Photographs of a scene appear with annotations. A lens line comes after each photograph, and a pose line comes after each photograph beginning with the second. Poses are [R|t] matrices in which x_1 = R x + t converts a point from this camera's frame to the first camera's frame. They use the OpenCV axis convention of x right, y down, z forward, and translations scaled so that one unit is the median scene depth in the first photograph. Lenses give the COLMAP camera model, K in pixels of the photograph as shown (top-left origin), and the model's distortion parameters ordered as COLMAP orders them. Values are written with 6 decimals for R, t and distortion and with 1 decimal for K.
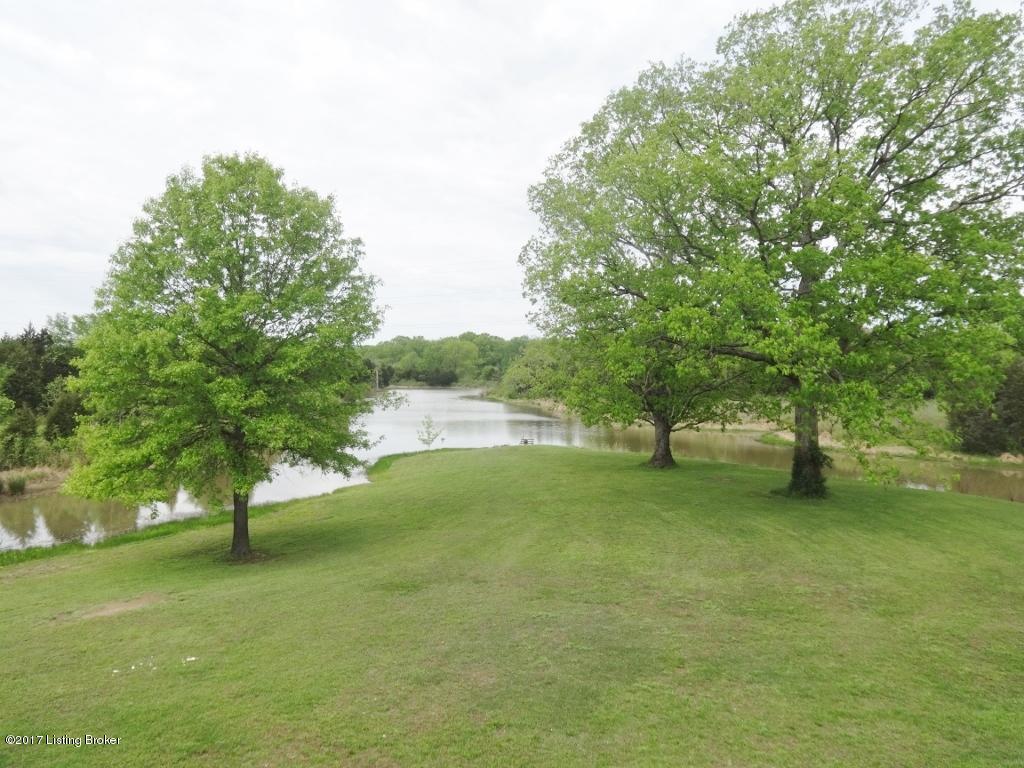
lens RADIAL K [[752.3, 0, 511.7], [0, 752.3, 385.8], [0, 0, 1]] dist [0.007013, 0.002980]
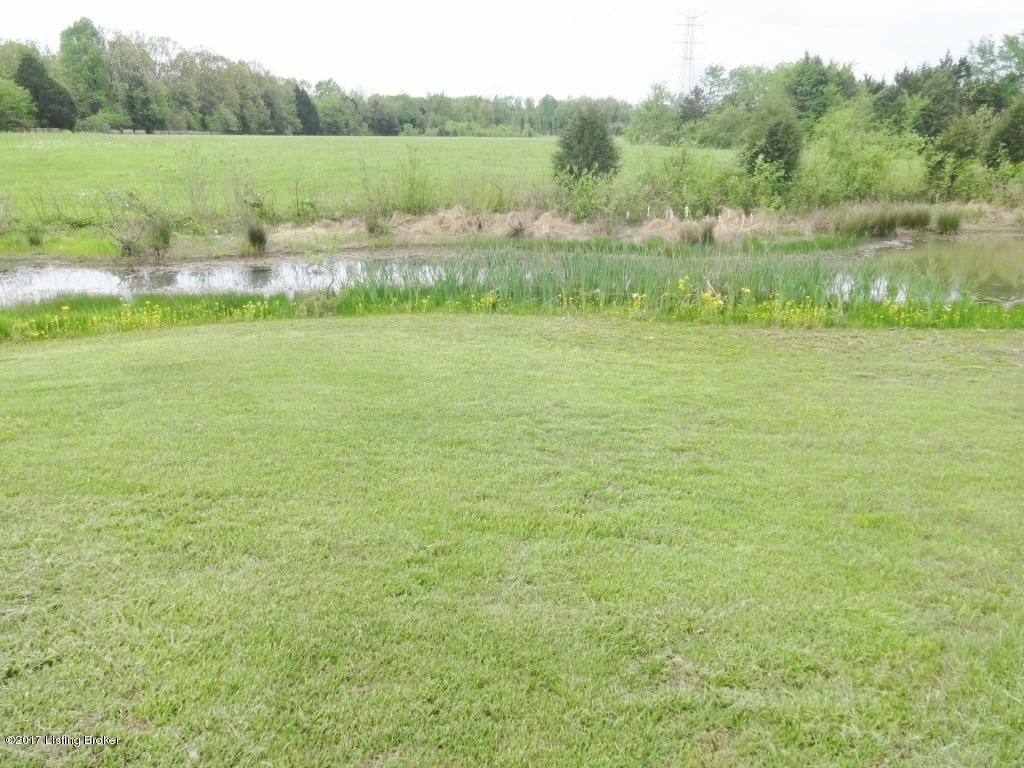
lens RADIAL K [[752.3, 0, 511.6], [0, 752.3, 384.4], [0, 0, 1]] dist [0.007013, 0.002980]
pose [[0.513437, 0.236989, -0.824754, -0.152551], [-0.003657, 0.961704, 0.274064, 0.051337], [0.858120, -0.137699, 0.494641, 0.179253]]
